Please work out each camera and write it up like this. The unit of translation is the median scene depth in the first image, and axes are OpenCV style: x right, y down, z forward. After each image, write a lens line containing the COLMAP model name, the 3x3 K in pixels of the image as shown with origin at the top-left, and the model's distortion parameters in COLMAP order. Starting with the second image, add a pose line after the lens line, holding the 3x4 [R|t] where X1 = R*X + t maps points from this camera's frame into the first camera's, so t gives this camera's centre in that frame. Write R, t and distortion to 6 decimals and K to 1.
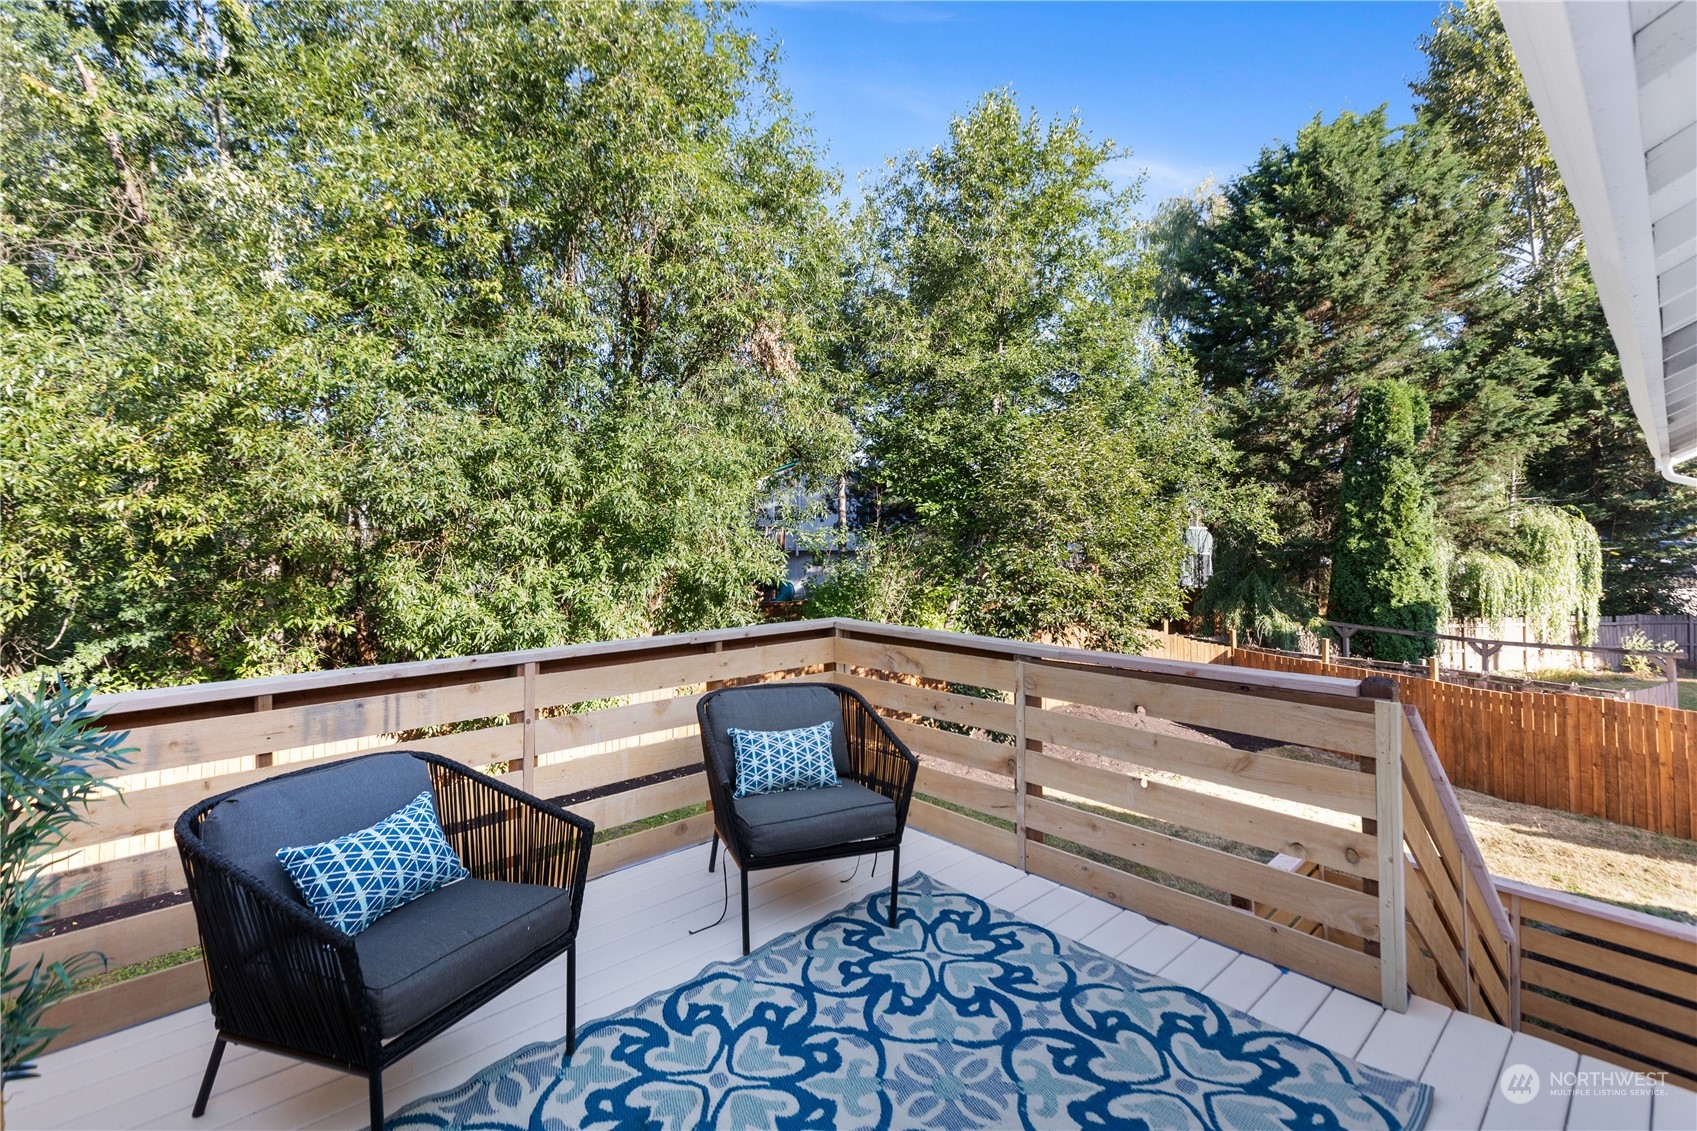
lens RADIAL K [[759.9, 0, 882.4], [0, 759.9, 514.4], [0, 0, 1]] dist [0.002460, -0.002464]
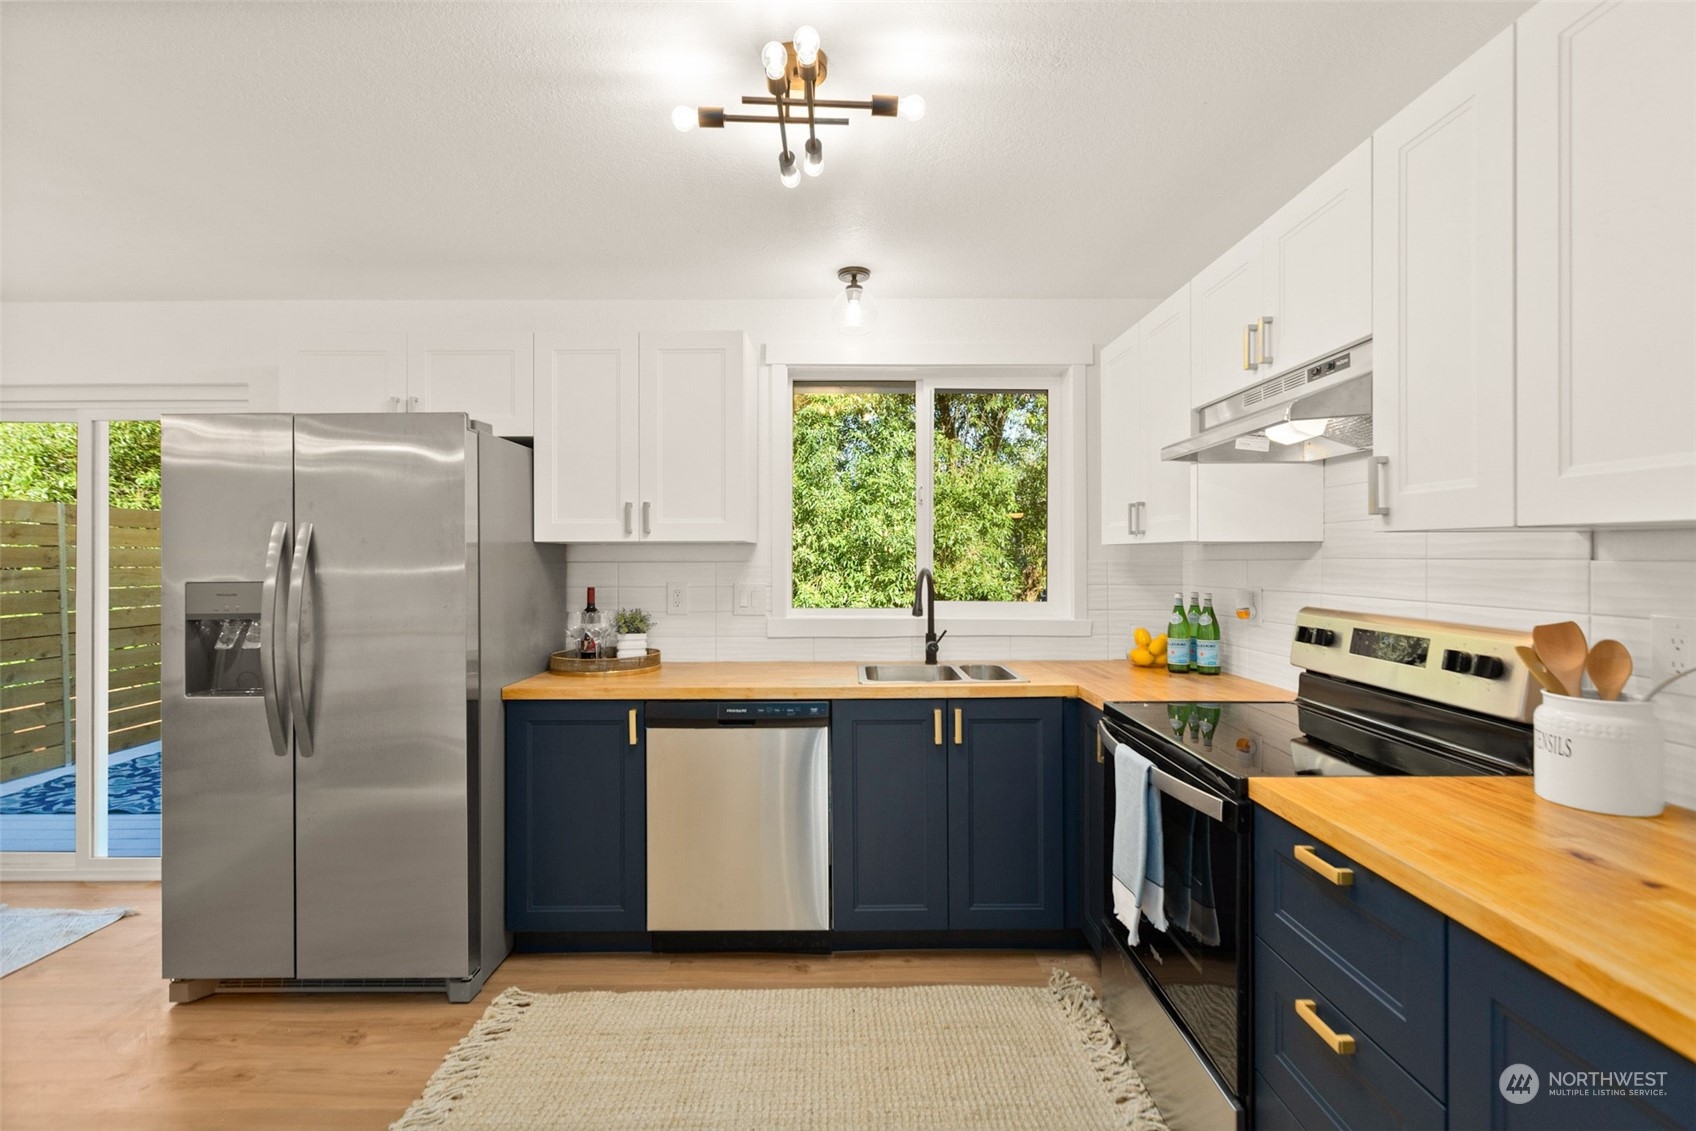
lens RADIAL K [[759.5, 0, 851.8], [0, 759.5, 557.2], [0, 0, 1]] dist [0.002460, -0.002464]
pose [[0.749839, -0.003330, -0.661612, 0.231663], [0.018673, 0.999695, 0.016132, 0.005144], [0.661357, -0.024451, 0.749673, 0.013818]]
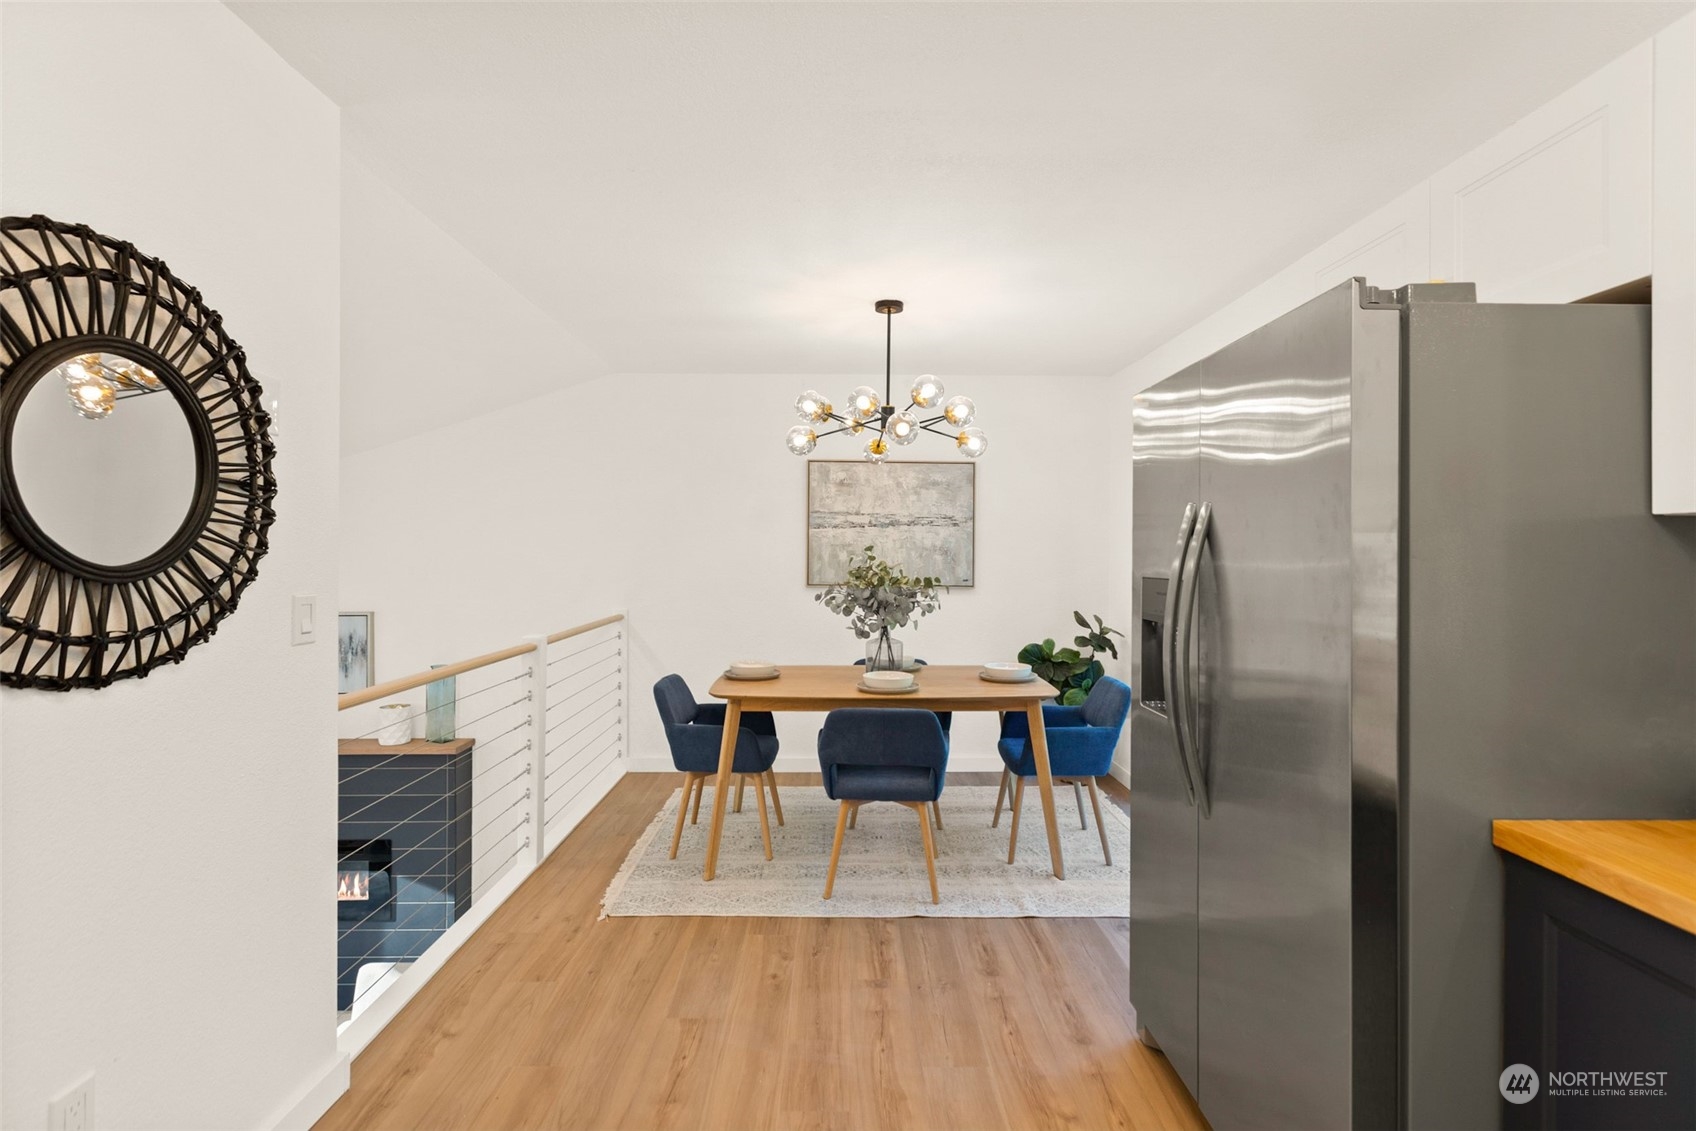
lens RADIAL K [[759.5, 0, 856.9], [0, 759.5, 550.5], [0, 0, 1]] dist [0.002460, -0.002464]
pose [[-0.657254, -0.004359, -0.753657, 0.195731], [0.012373, 0.999786, -0.016573, 0.006187], [0.753568, -0.020218, -0.657059, 0.057483]]
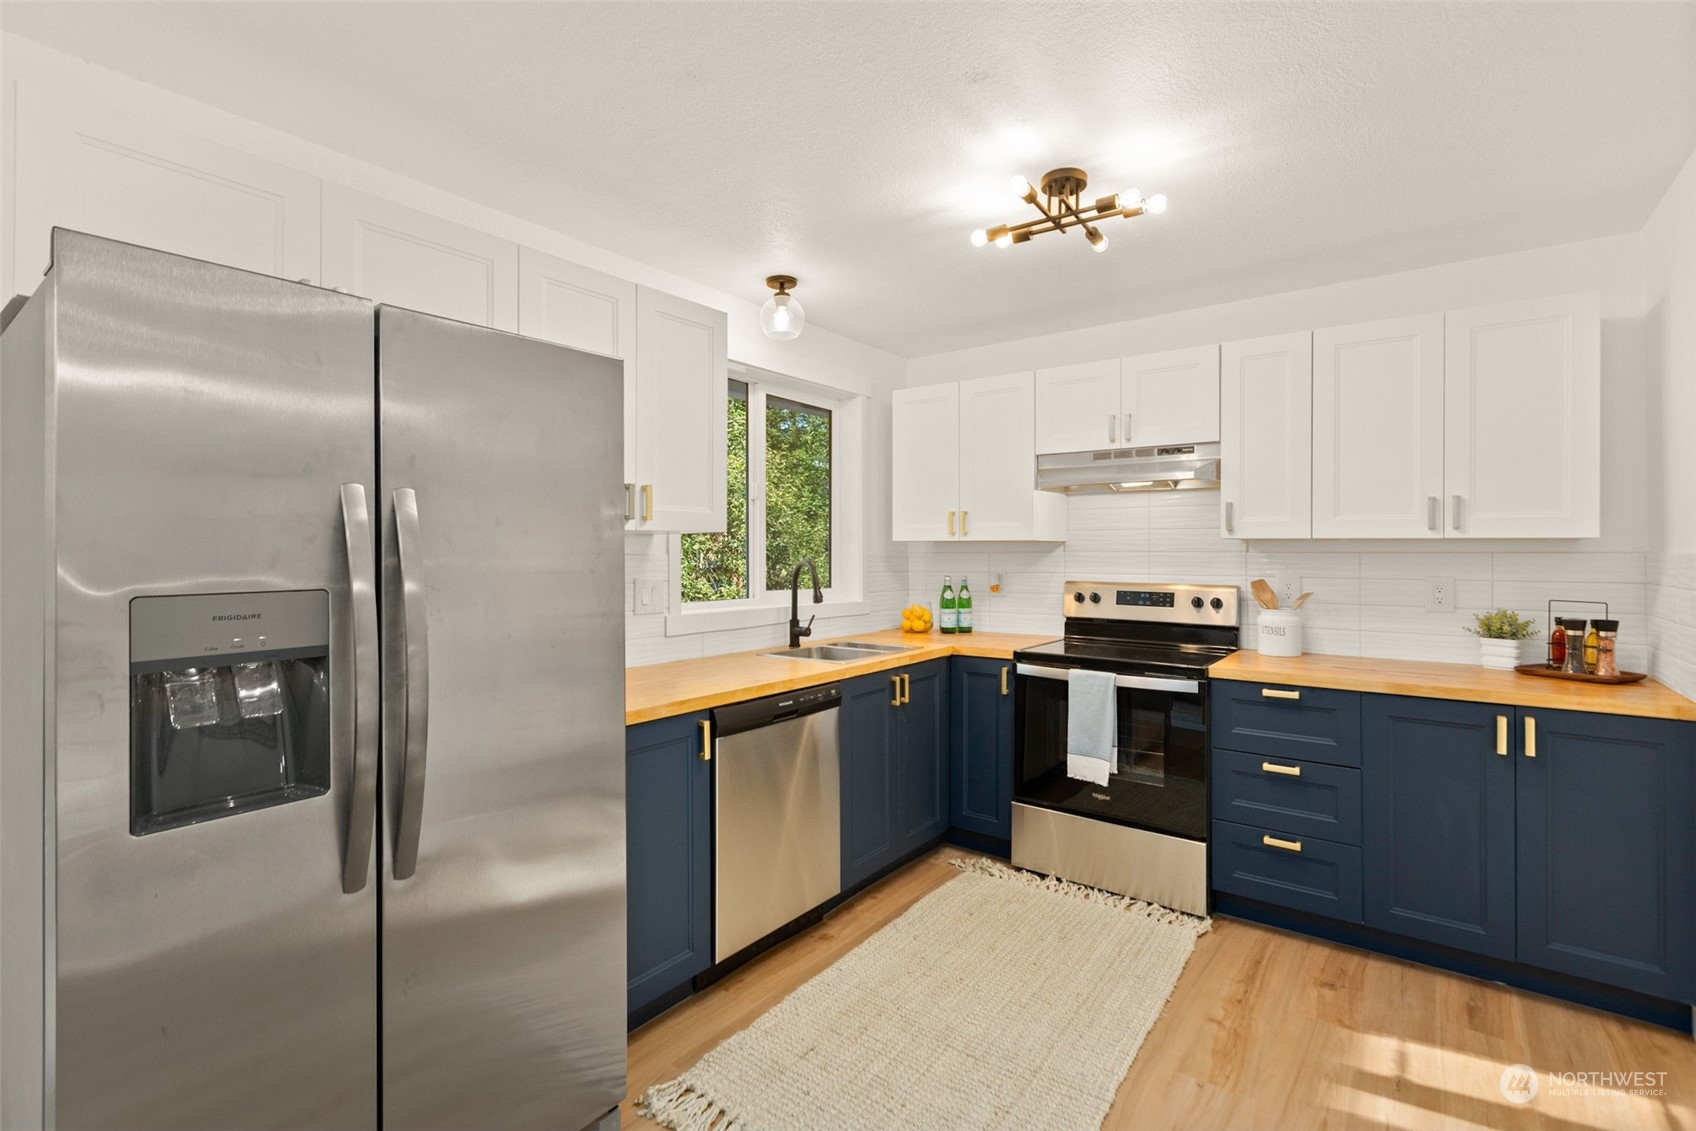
lens RADIAL K [[759.5, 0, 865.4], [0, 759.5, 544.6], [0, 0, 1]] dist [0.002460, -0.002464]
pose [[0.980707, -0.000076, 0.195485, 0.148370], [-0.002832, 0.999889, 0.014597, 0.004340], [-0.195464, -0.014869, 0.980598, -0.019969]]
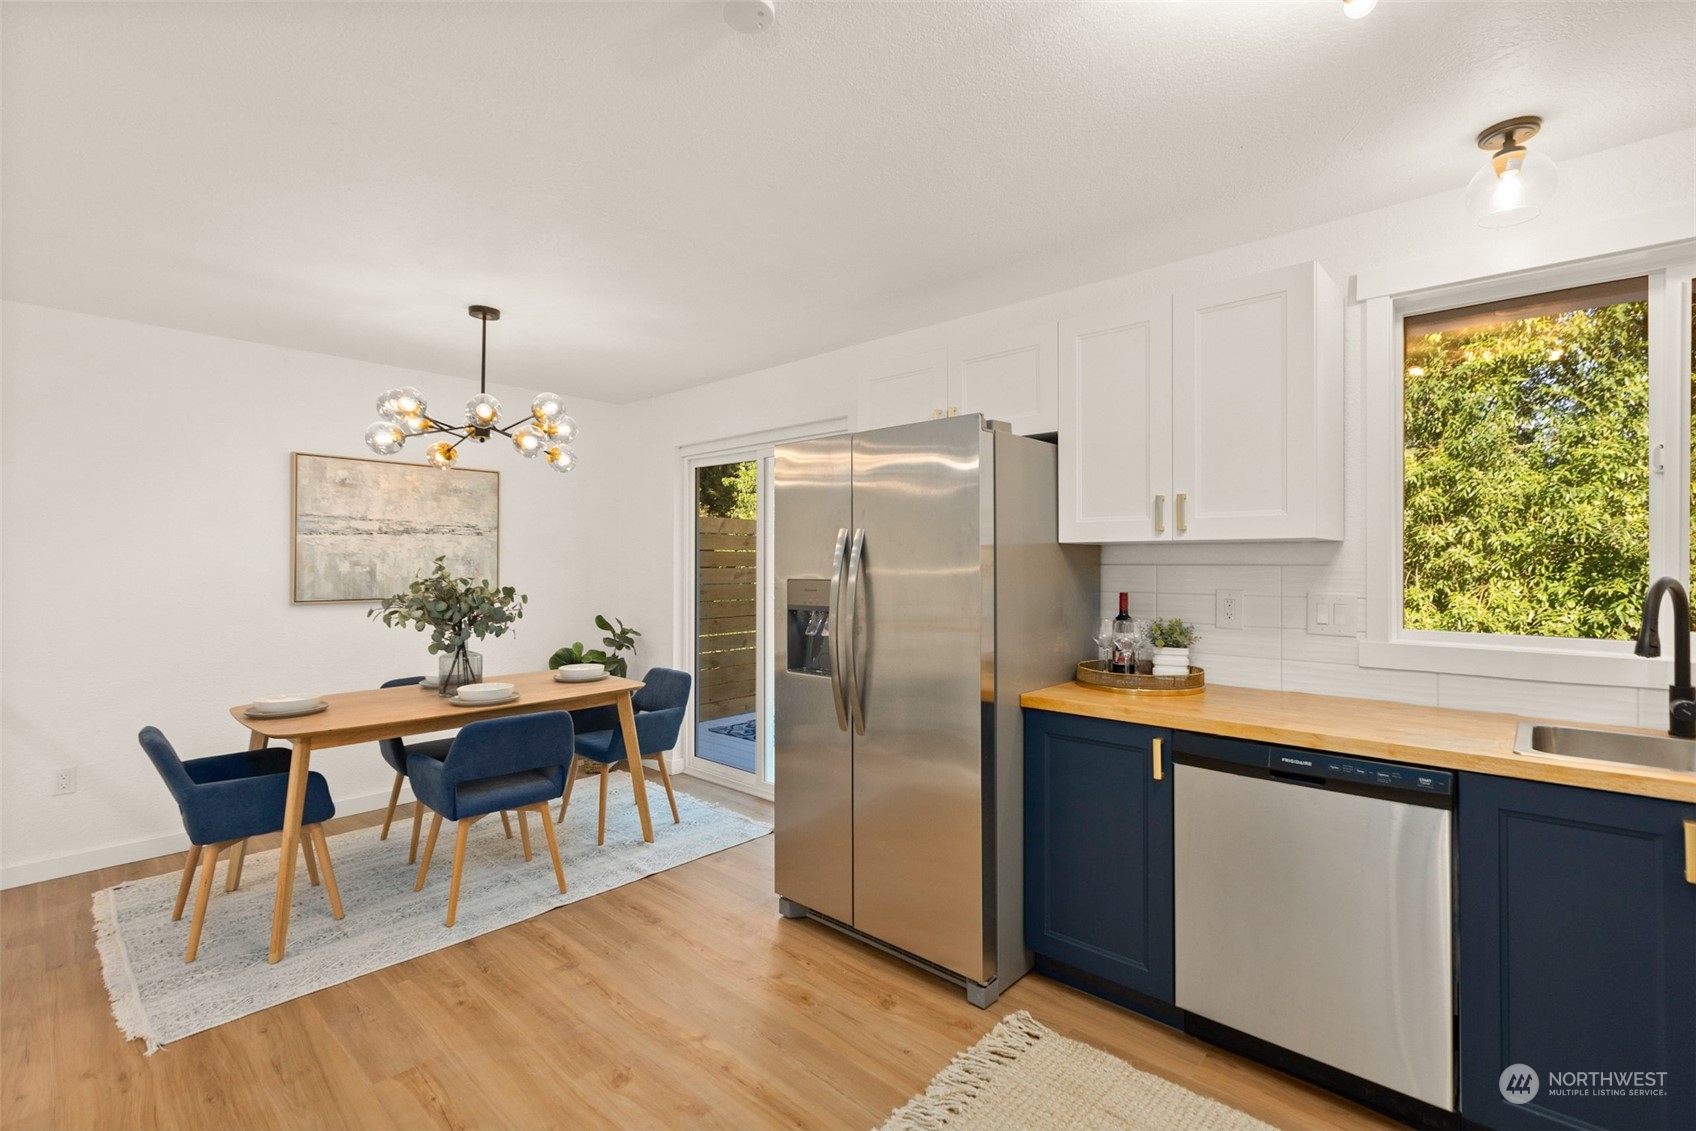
lens RADIAL K [[759.5, 0, 844.3], [0, 759.5, 557.5], [0, 0, 1]] dist [0.002460, -0.002464]
pose [[0.099481, -0.006081, -0.995021, 0.225307], [0.023448, 0.999718, -0.003765, 0.005522], [0.994763, -0.022957, 0.099595, 0.025795]]
